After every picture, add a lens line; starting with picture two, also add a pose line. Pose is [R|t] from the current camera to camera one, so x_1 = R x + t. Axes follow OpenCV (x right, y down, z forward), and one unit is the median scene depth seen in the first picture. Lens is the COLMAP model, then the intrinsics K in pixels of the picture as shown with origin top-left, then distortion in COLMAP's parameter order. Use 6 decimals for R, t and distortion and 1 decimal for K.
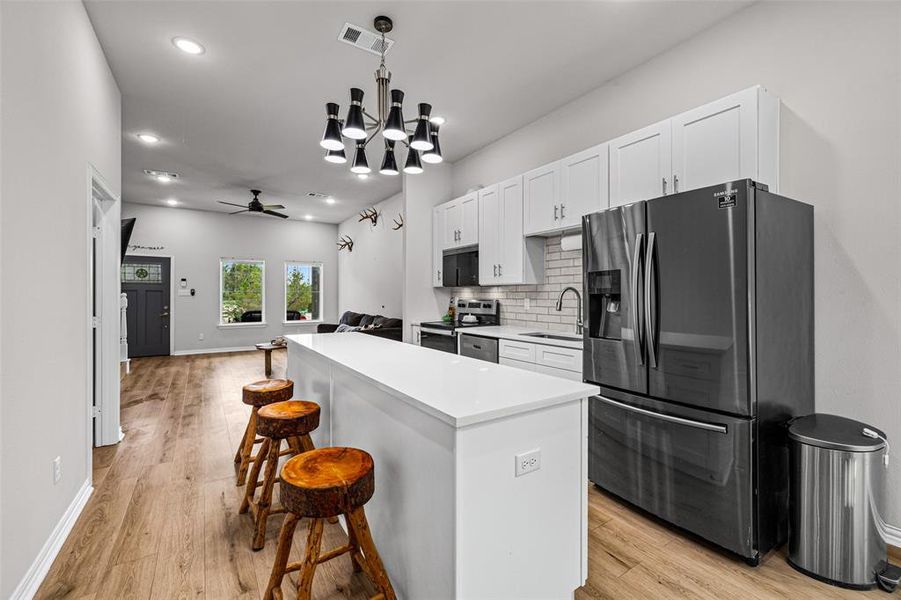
lens RADIAL K [[381.5, 0, 454.5], [0, 381.5, 289.7], [0, 0, 1]] dist [0.002872, -0.000417]
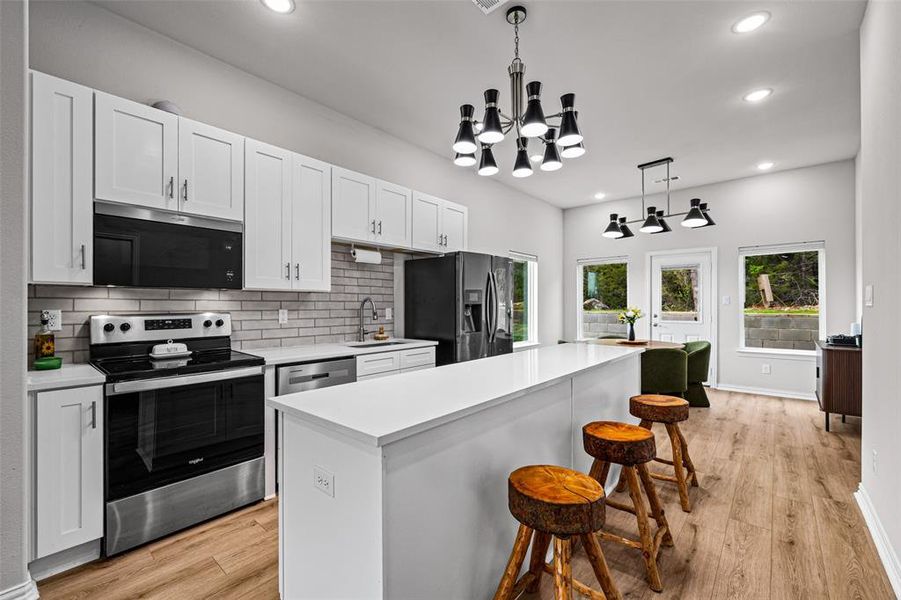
lens RADIAL K [[381.5, 0, 440.0], [0, 381.5, 304.2], [0, 0, 1]] dist [0.002872, -0.000417]
pose [[-0.259209, 0.003612, 0.965814, -0.561934], [-0.012608, 0.999895, -0.007123, 0.012053], [-0.965739, -0.014024, -0.259136, 0.773516]]
